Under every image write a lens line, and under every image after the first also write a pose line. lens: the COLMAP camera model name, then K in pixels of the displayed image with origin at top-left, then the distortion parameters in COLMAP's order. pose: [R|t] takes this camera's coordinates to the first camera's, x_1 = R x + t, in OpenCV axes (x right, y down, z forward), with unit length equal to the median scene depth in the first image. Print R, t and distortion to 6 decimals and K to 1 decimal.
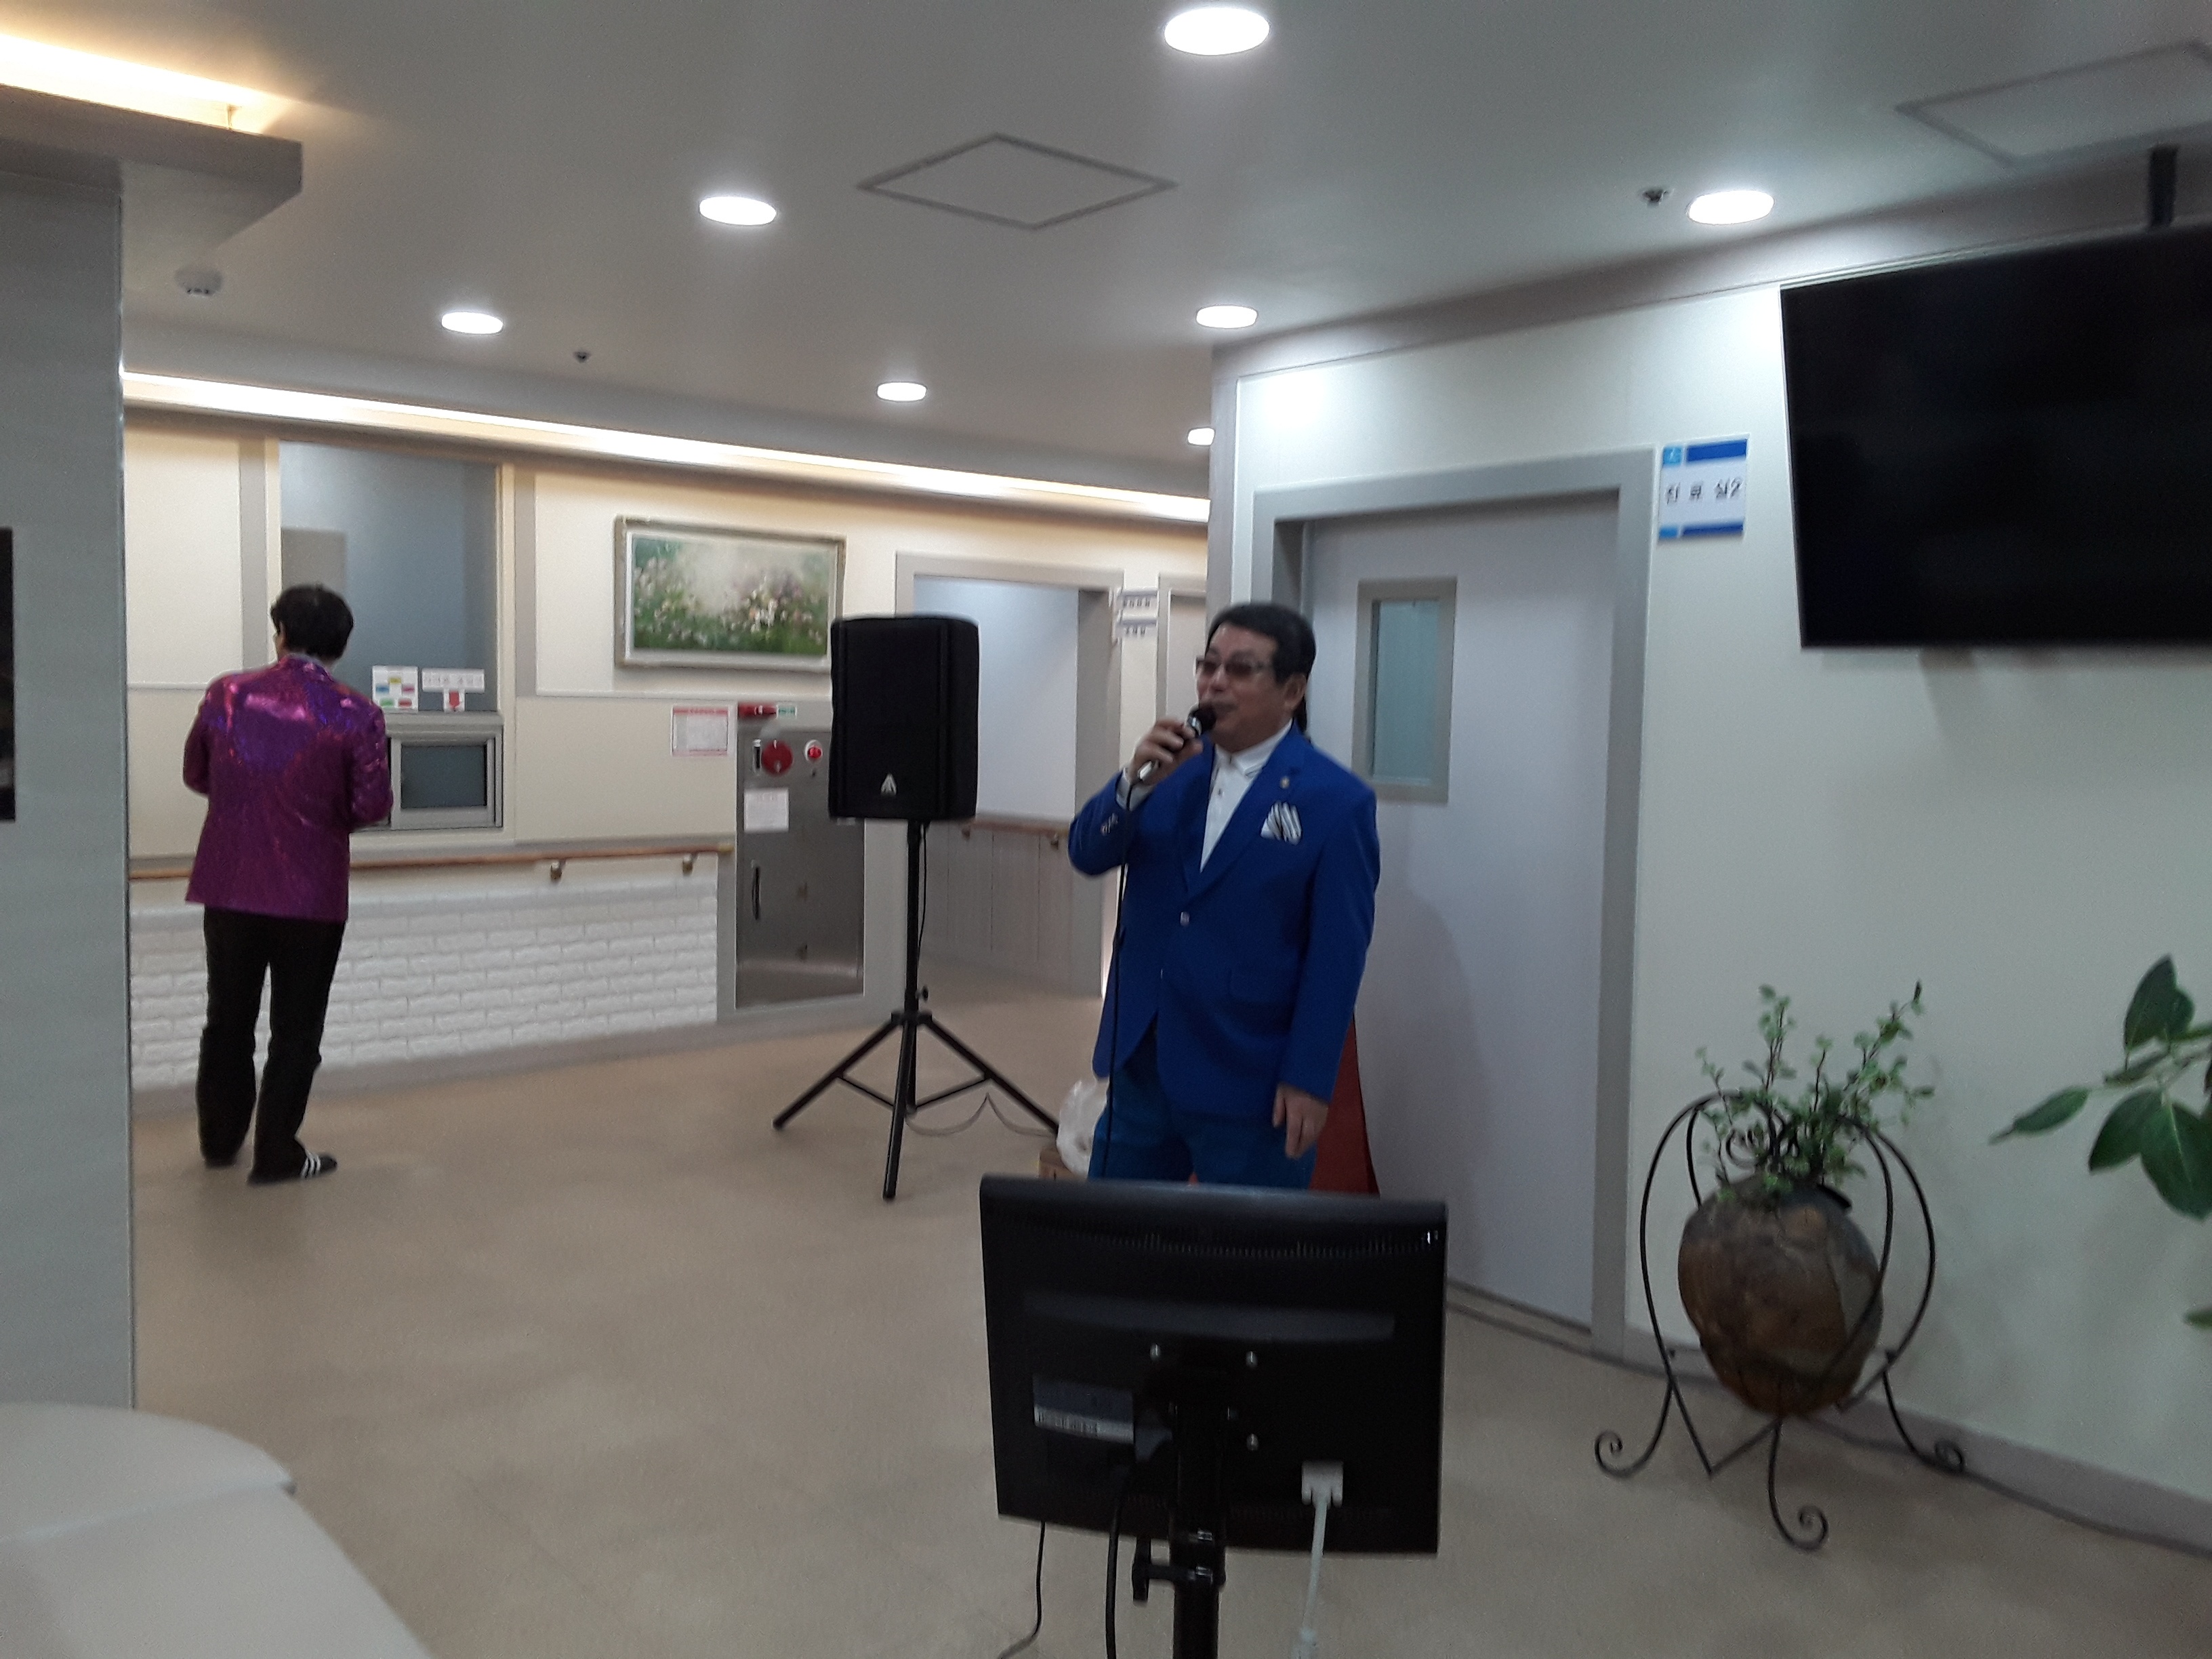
lens RADIAL K [[1810.9, 0, 1098.0], [0, 1810.9, 846.0], [0, 0, 1]] dist [0.078834, -0.112943]
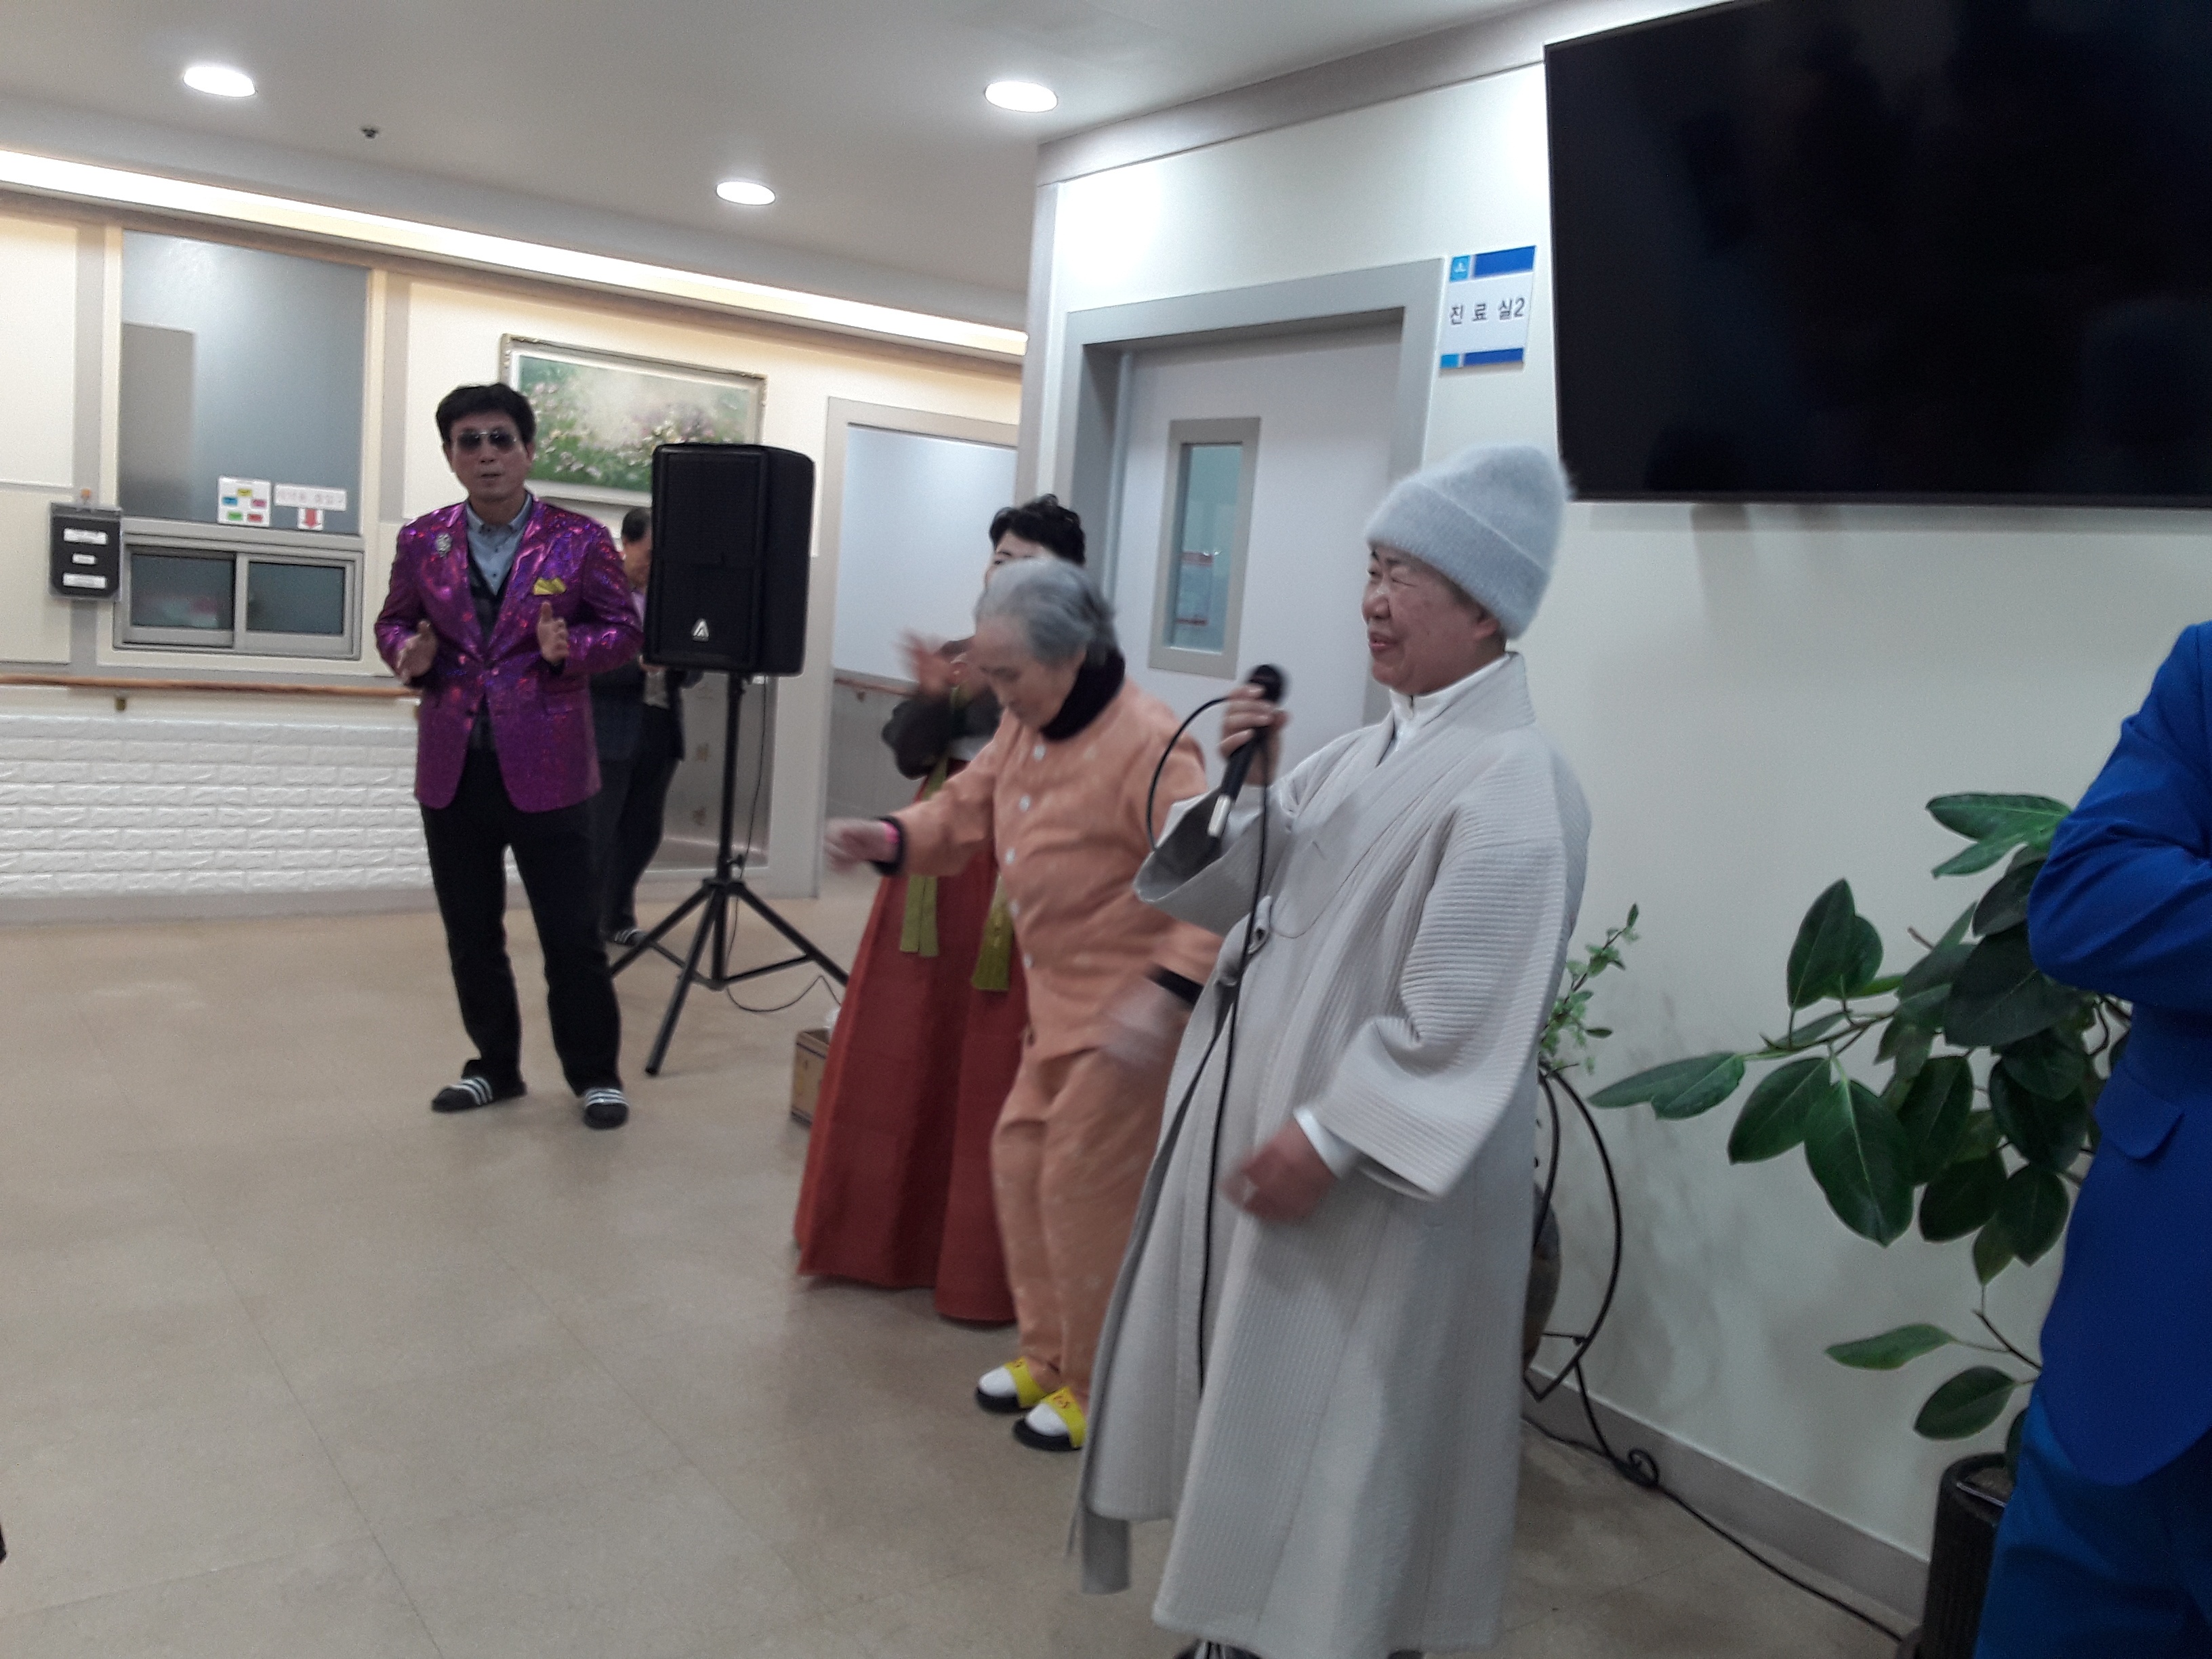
lens RADIAL K [[1810.9, 0, 1105.9], [0, 1810.9, 835.8], [0, 0, 1]] dist [0.078834, -0.112943]
pose [[0.994493, 0.070118, -0.077885, 0.165454], [-0.066539, 0.996646, 0.047640, 0.012433], [0.080964, -0.042196, 0.995823, 0.102009]]
